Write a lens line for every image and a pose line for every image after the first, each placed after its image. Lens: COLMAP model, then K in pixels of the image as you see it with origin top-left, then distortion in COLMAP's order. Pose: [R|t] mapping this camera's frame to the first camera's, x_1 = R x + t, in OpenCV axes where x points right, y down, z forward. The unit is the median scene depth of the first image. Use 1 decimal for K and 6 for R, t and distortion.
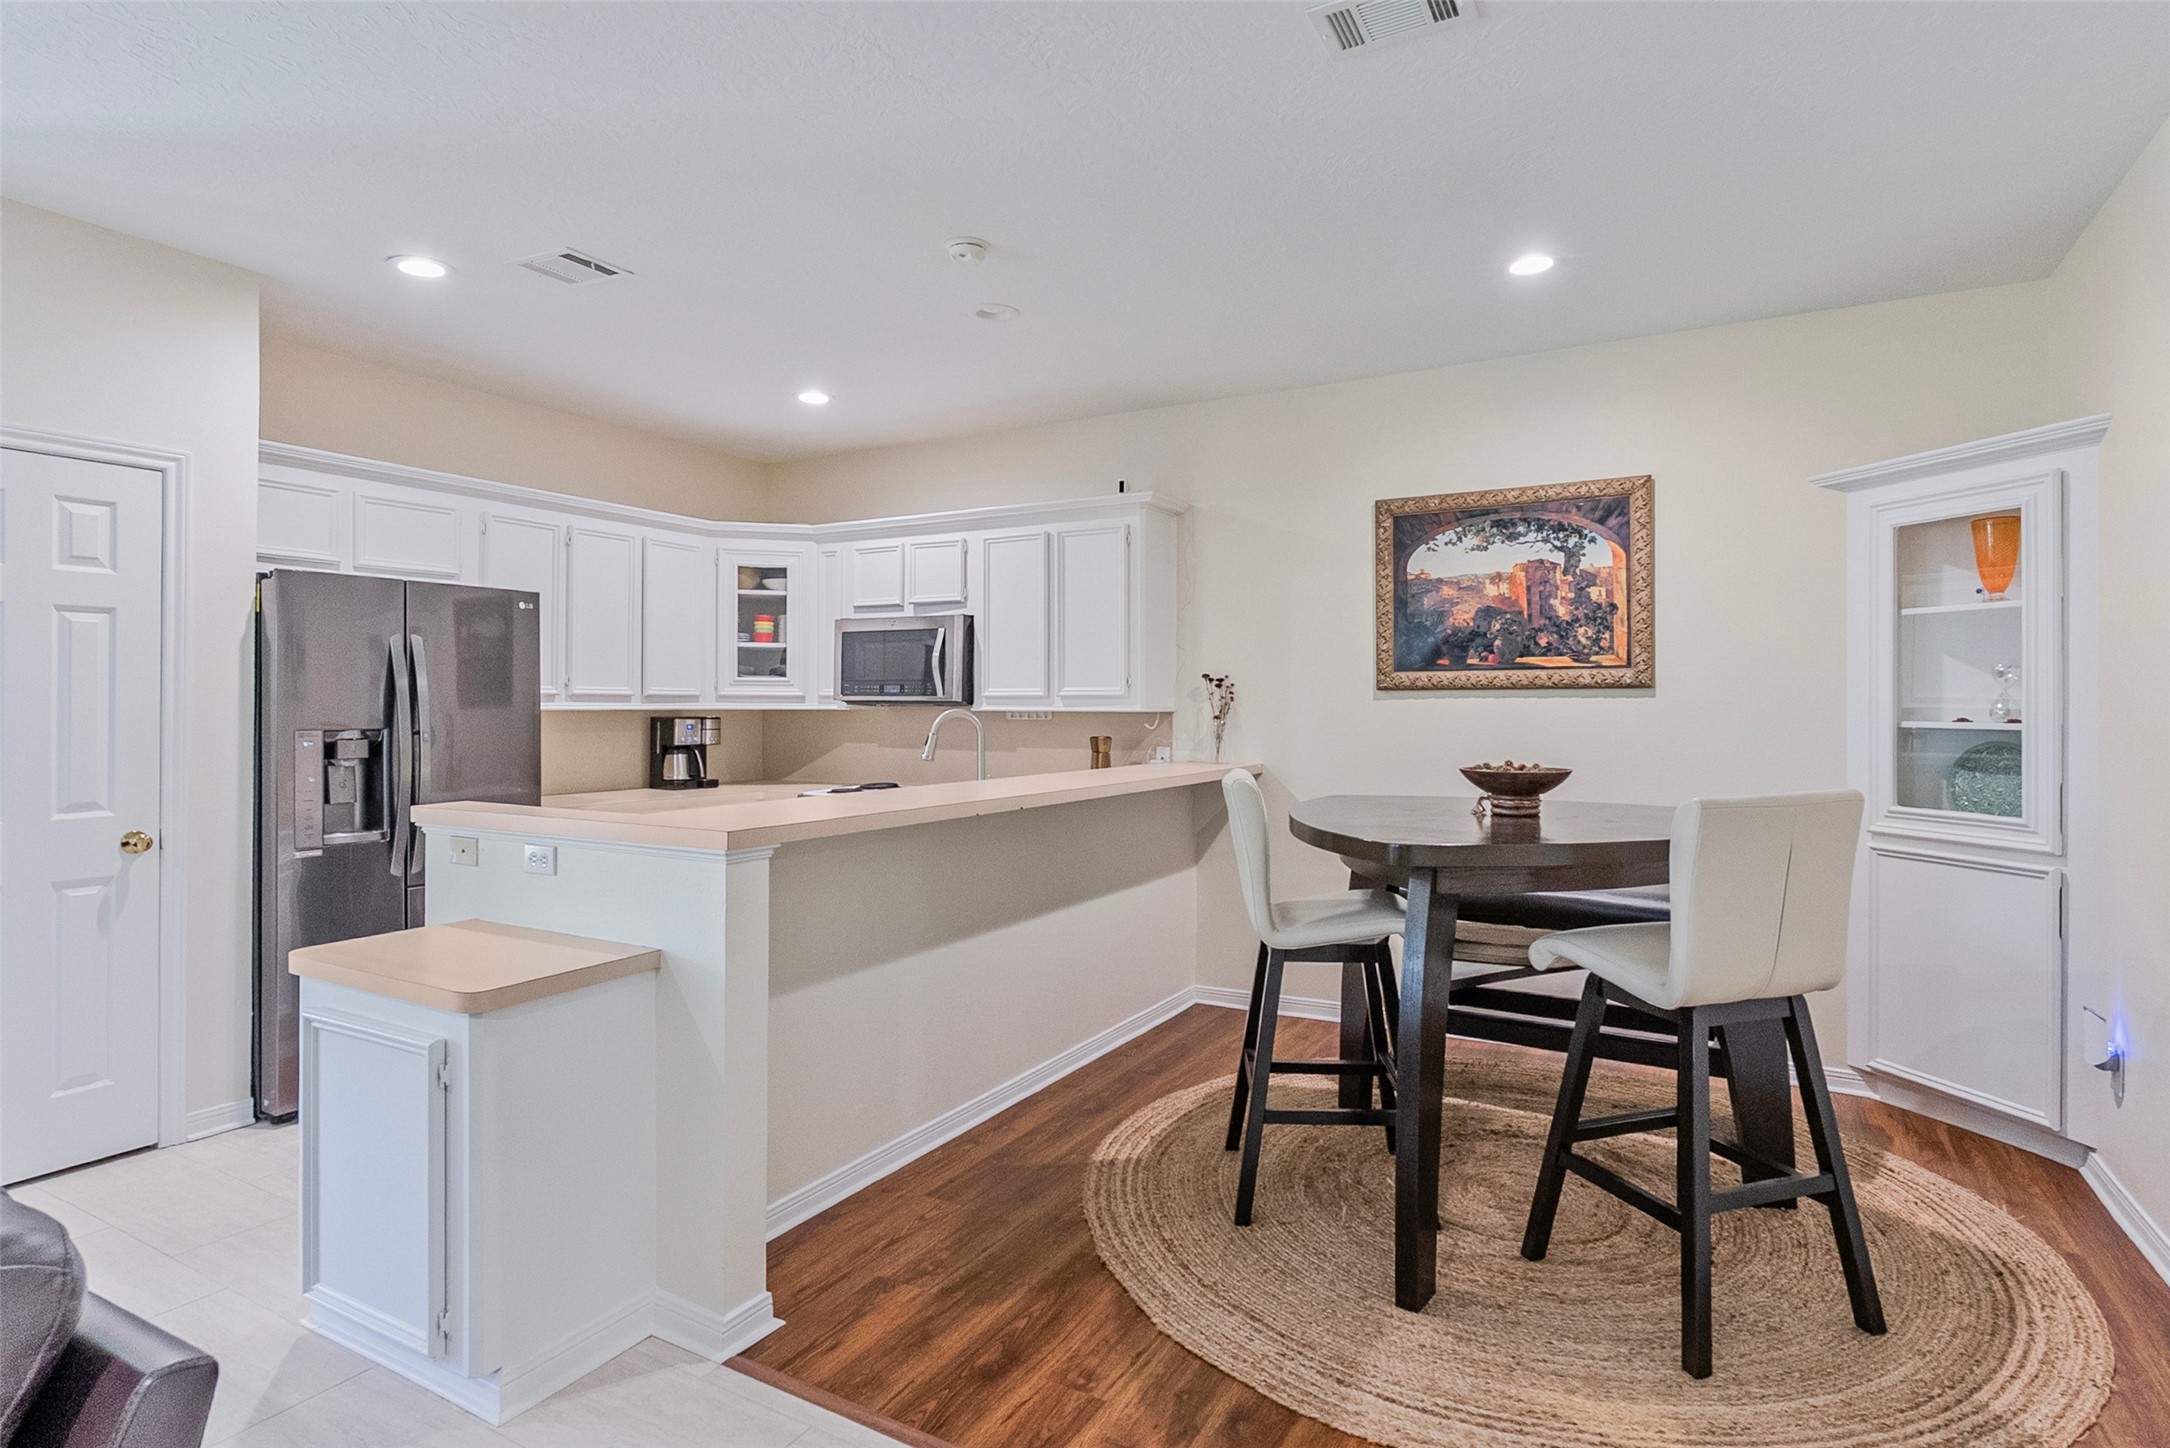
lens RADIAL K [[1129.6, 0, 1088.7], [0, 1129.6, 696.8], [0, 0, 1]] dist [-0.001119, -0.000075]
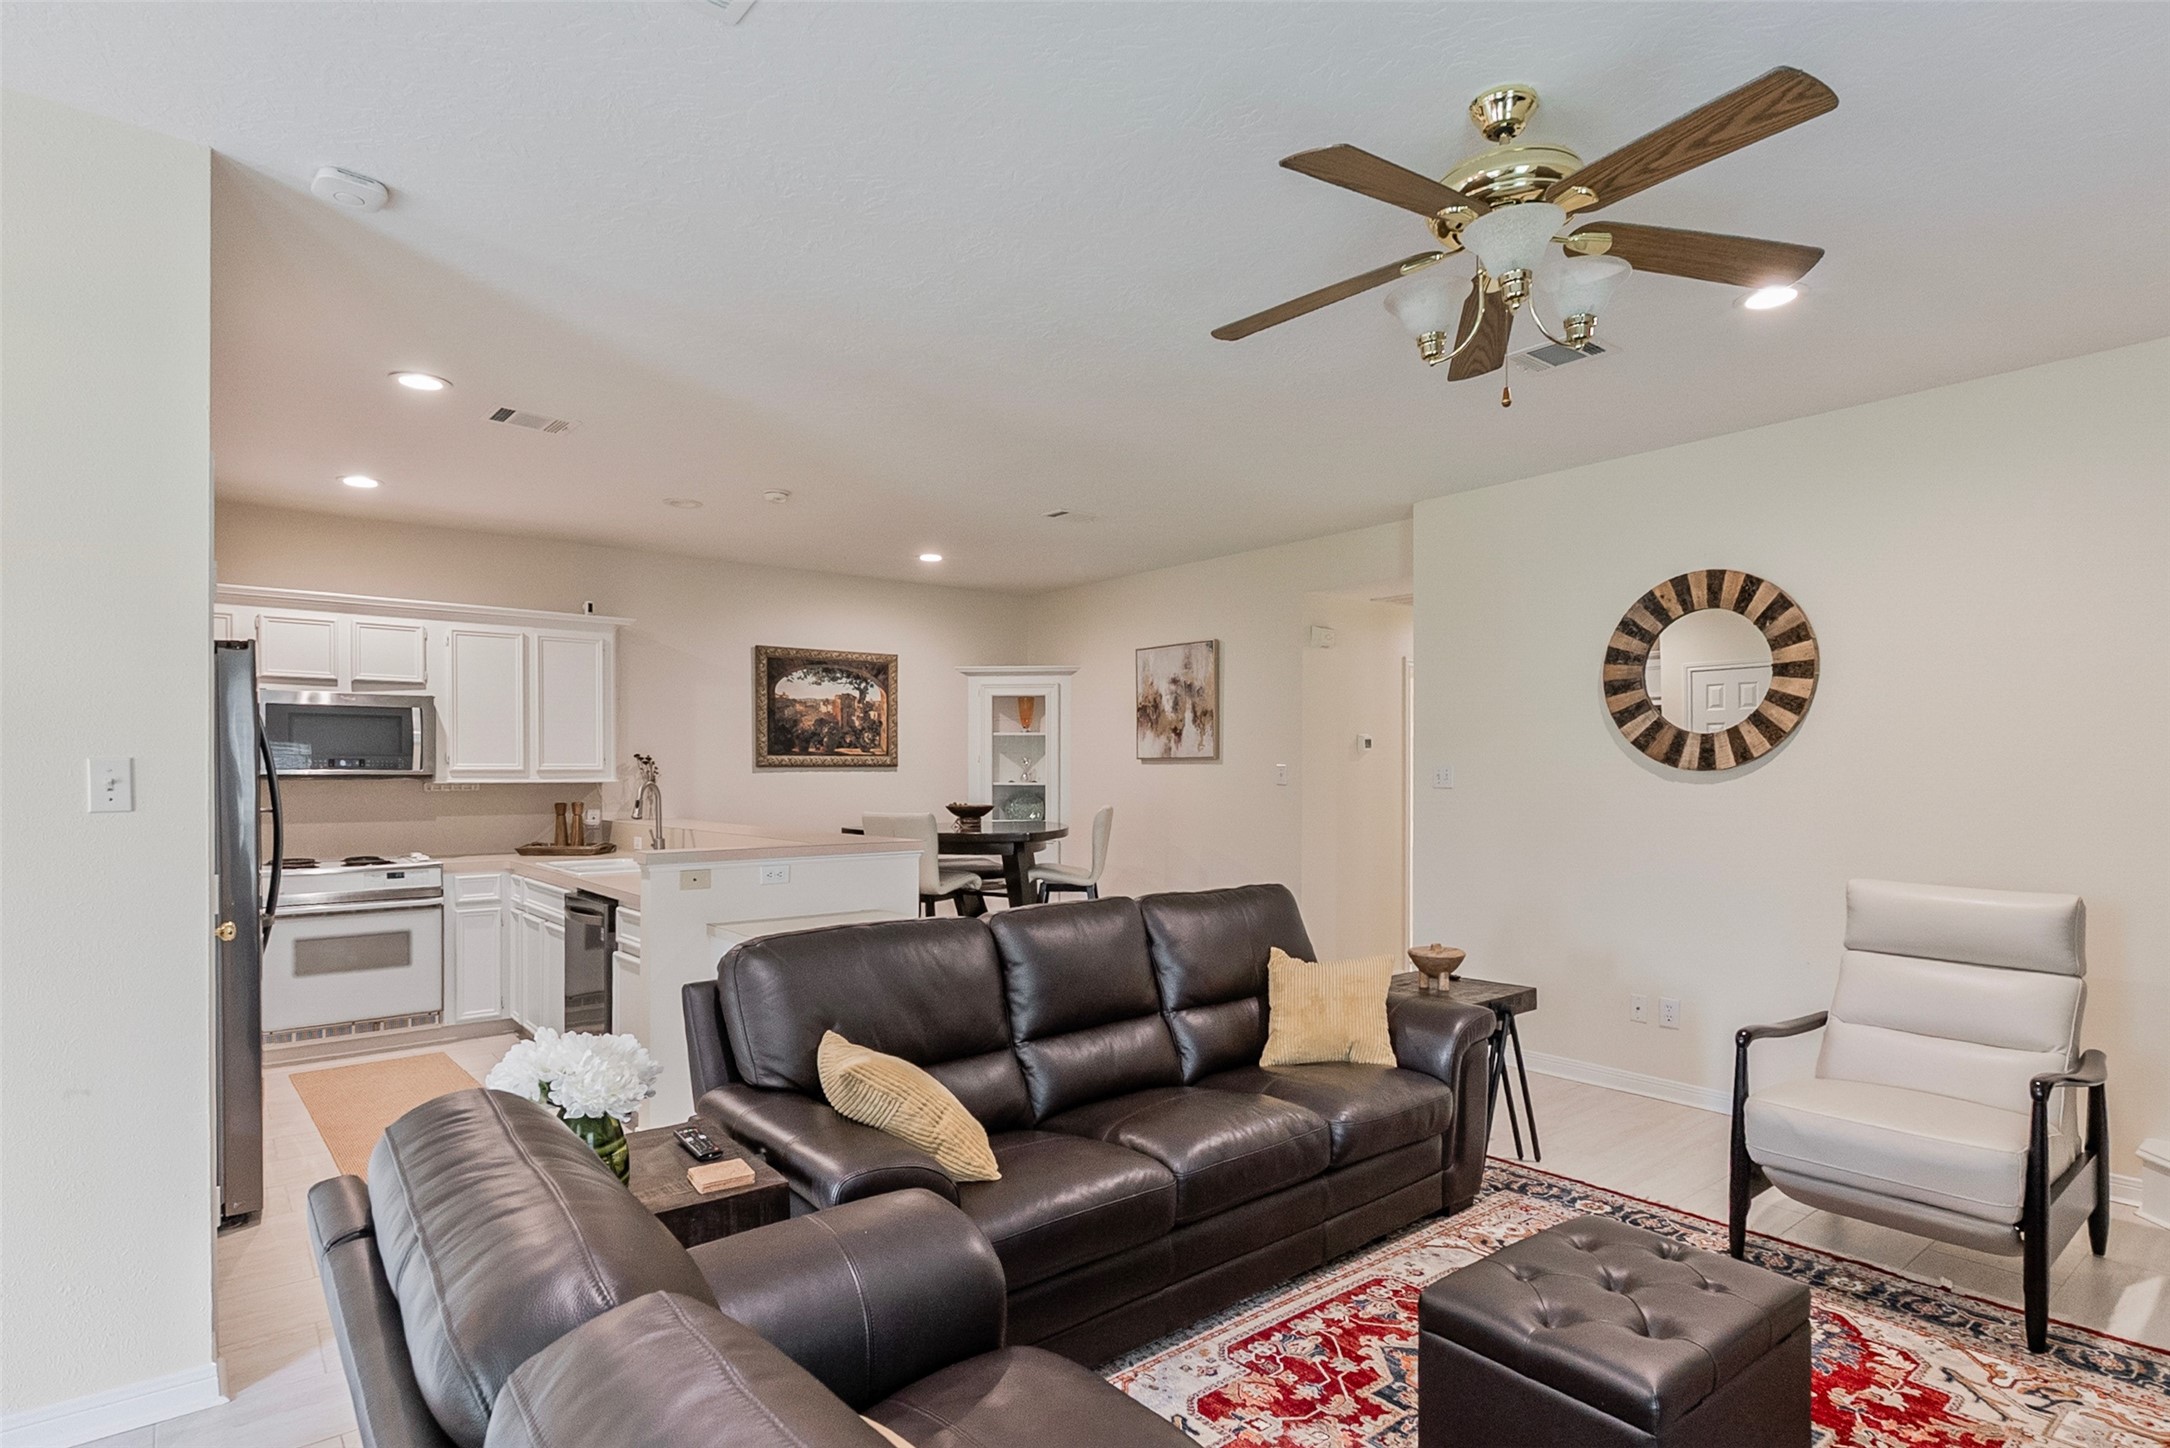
lens RADIAL K [[1106.7, 0, 1102.3], [0, 1106.7, 779.5], [0, 0, 1]] dist [0.003299, 0.000310]
pose [[0.363228, -0.007326, 0.931672, -1.058200], [-0.002602, 0.999957, 0.008878, -0.003322], [-0.931697, -0.005649, 0.363193, -0.003428]]
